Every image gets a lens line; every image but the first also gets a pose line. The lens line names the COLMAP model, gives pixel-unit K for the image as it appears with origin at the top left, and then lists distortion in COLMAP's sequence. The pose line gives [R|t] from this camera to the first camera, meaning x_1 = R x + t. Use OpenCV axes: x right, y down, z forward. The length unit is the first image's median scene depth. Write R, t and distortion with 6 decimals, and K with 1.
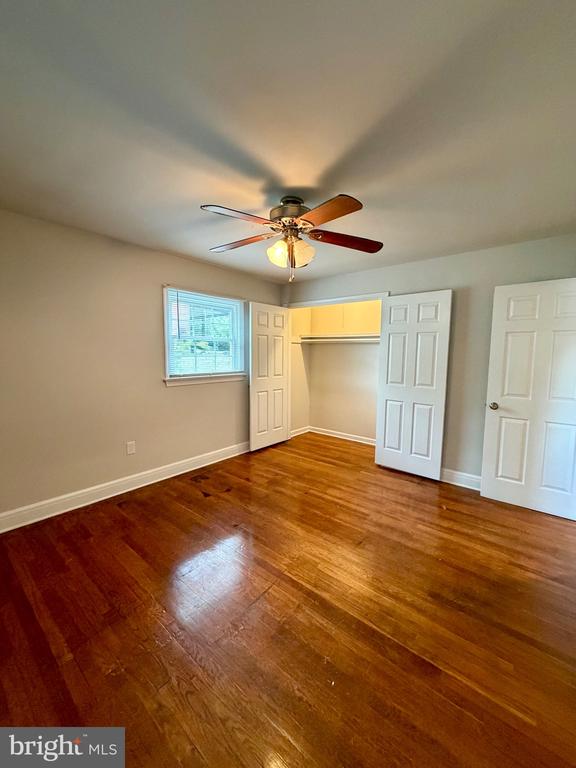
lens RADIAL K [[304.6, 0, 285.1], [0, 304.6, 379.4], [0, 0, 1]] dist [0.000705, 0.000043]
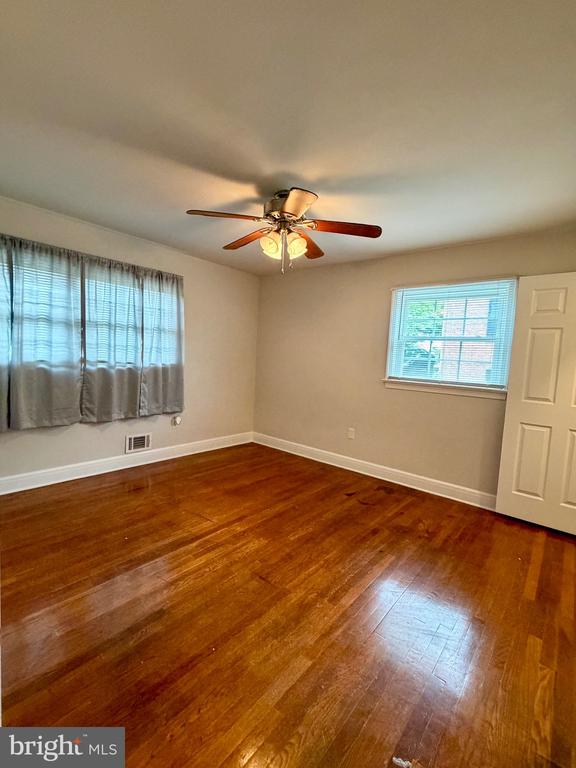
lens RADIAL K [[339.1, 0, 284.7], [0, 339.1, 383.9], [0, 0, 1]] dist [-0.012768, 0.000083]
pose [[-0.000900, 0.071178, -0.997463, 0.731265], [-0.142137, 0.987327, 0.070583, -0.019859], [0.989847, 0.141840, 0.009229, 0.661461]]
